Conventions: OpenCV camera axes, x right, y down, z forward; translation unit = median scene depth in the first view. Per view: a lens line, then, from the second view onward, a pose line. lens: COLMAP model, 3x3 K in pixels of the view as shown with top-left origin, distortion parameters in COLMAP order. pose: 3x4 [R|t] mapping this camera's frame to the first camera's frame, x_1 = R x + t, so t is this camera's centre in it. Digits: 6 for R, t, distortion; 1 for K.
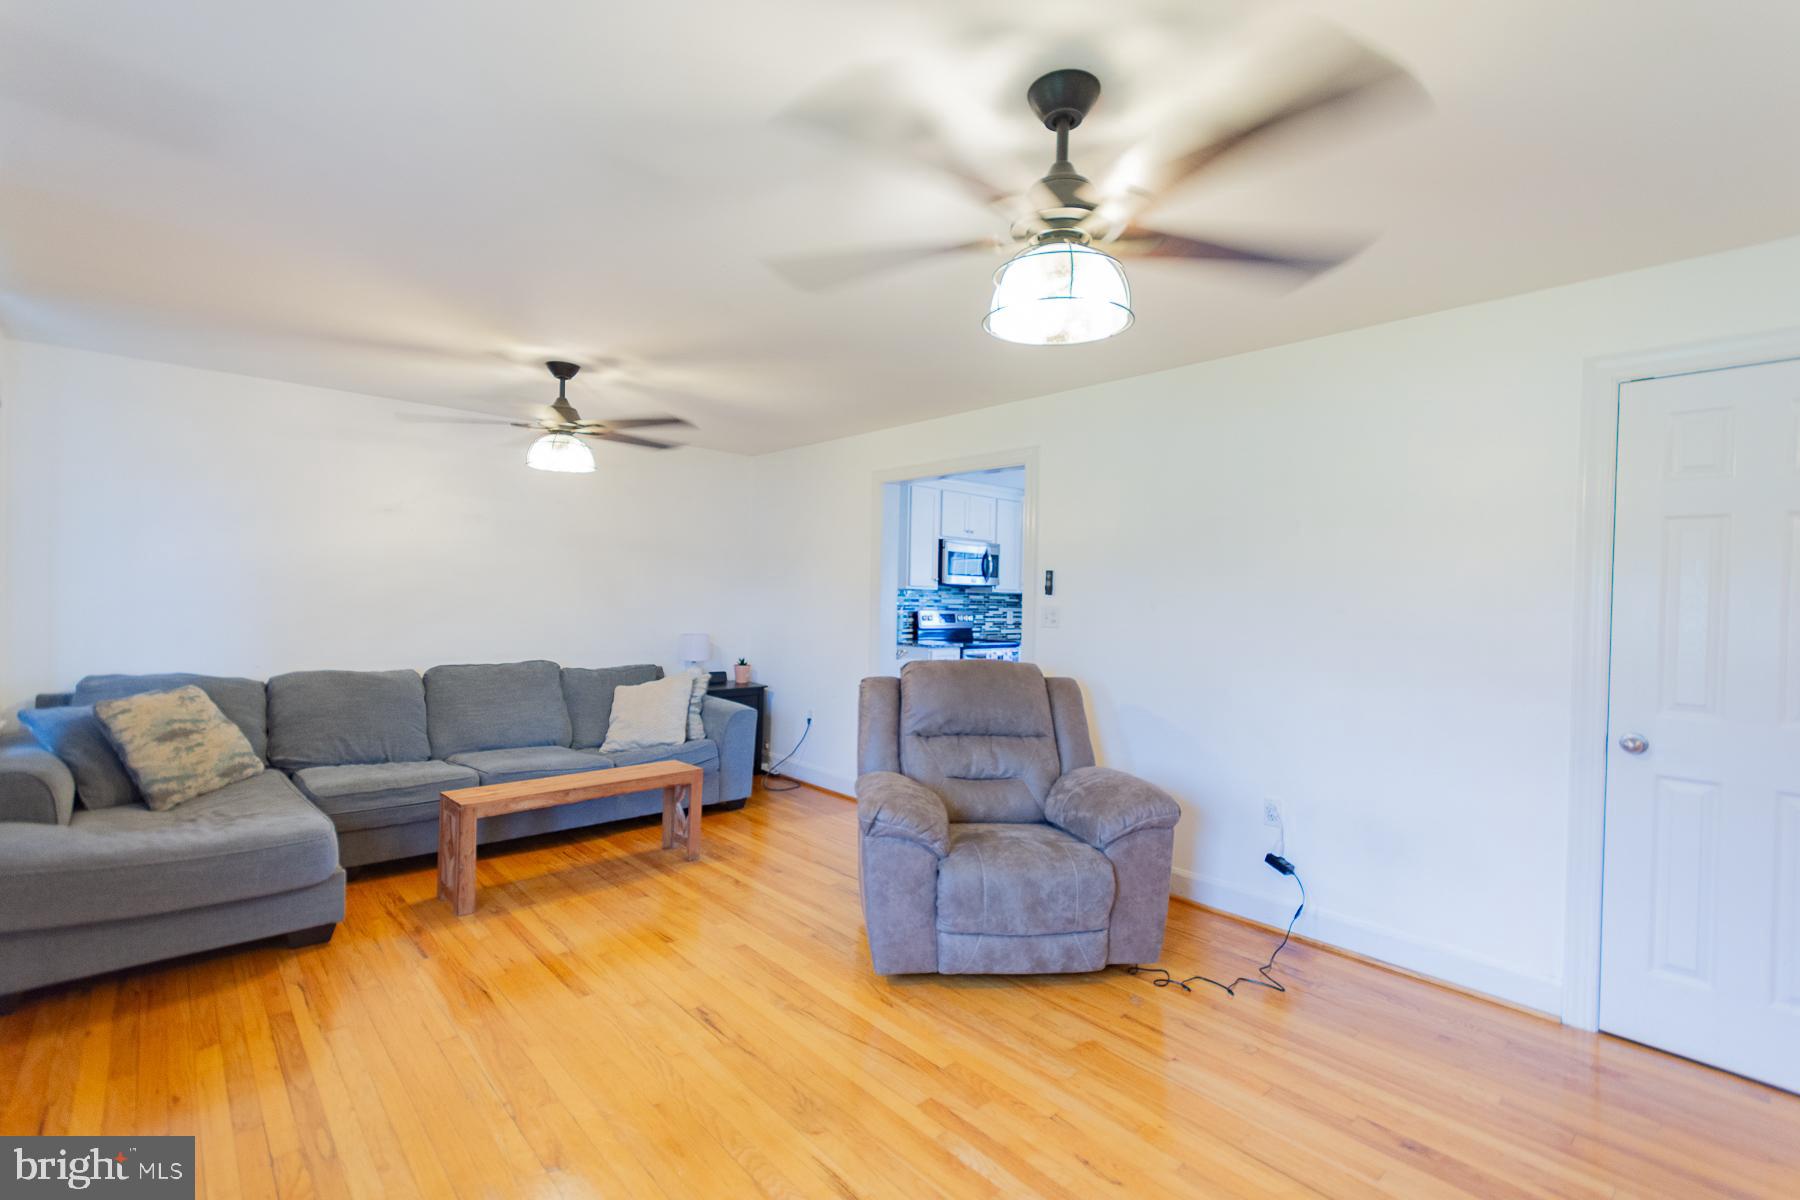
lens RADIAL K [[795.0, 0, 917.5], [0, 795.0, 605.8], [0, 0, 1]] dist [0.012299, -0.000225]
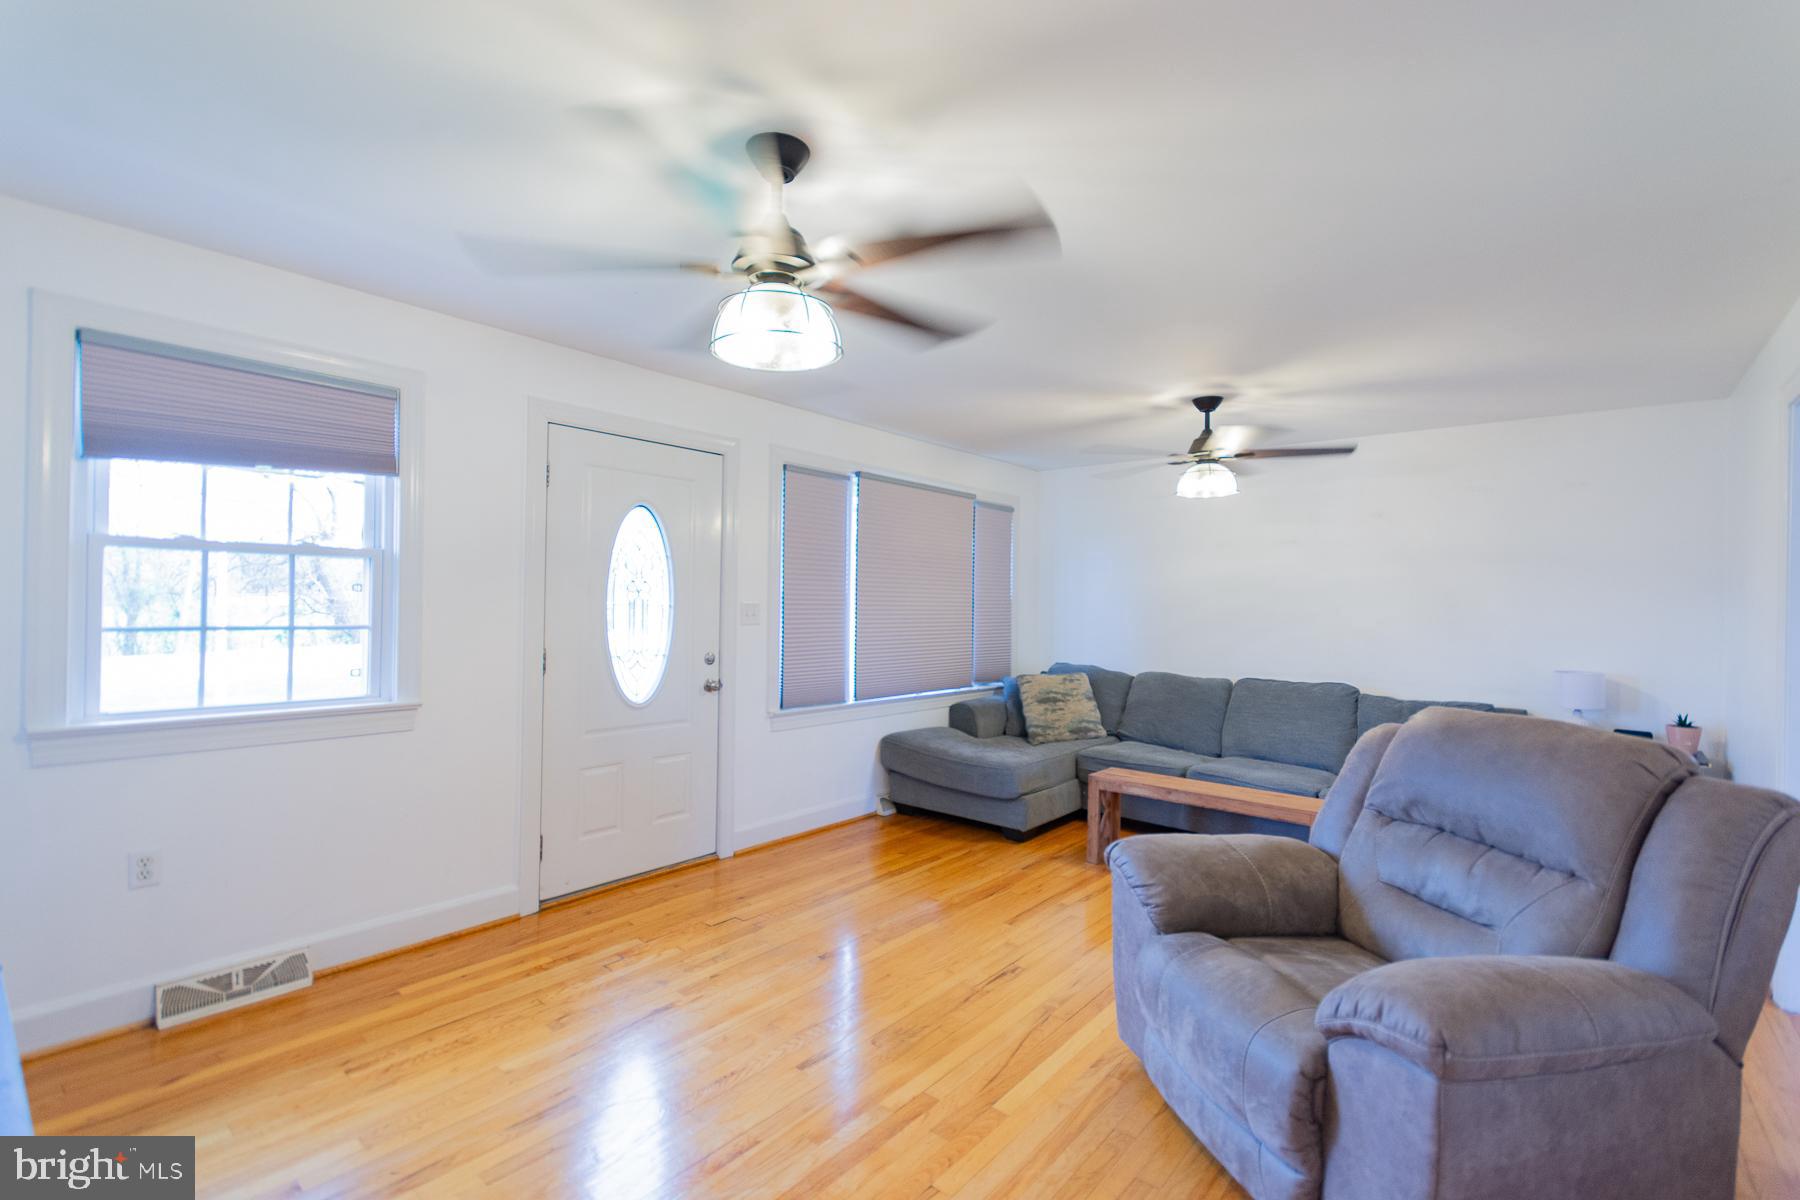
lens RADIAL K [[815.8, 0, 907.2], [0, 815.8, 599.9], [0, 0, 1]] dist [0.011583, -0.000048]
pose [[0.118545, -0.023352, -0.992674, 0.776271], [-0.026340, 0.999298, -0.026653, 0.012688], [0.992599, 0.029307, 0.117847, 0.608555]]
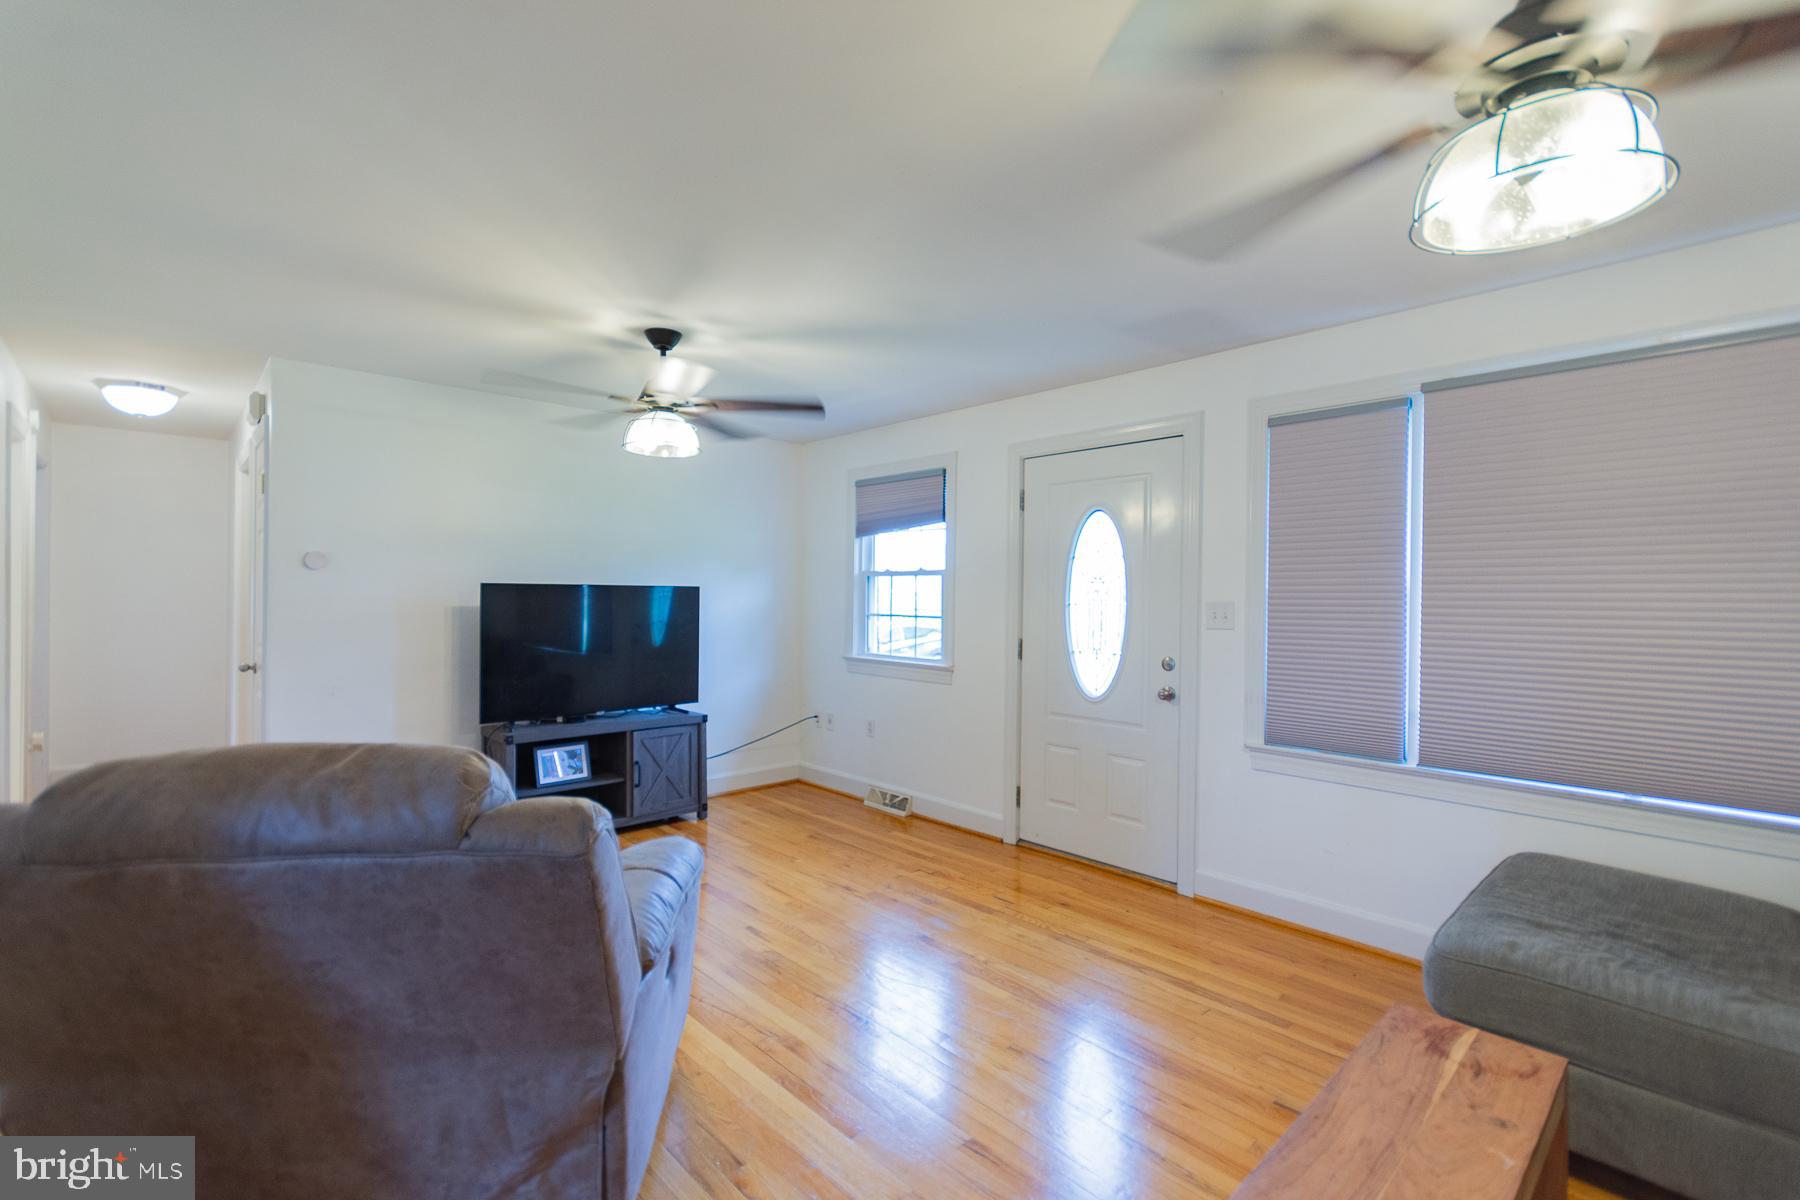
lens RADIAL K [[802.7, 0, 890.1], [0, 802.7, 598.8], [0, 0, 1]] dist [0.011289, -0.000702]
pose [[-0.999112, -0.038091, 0.018034, -0.249407], [-0.037904, 0.999225, 0.010604, -0.013415], [-0.018424, 0.009911, -0.999781, 1.704056]]
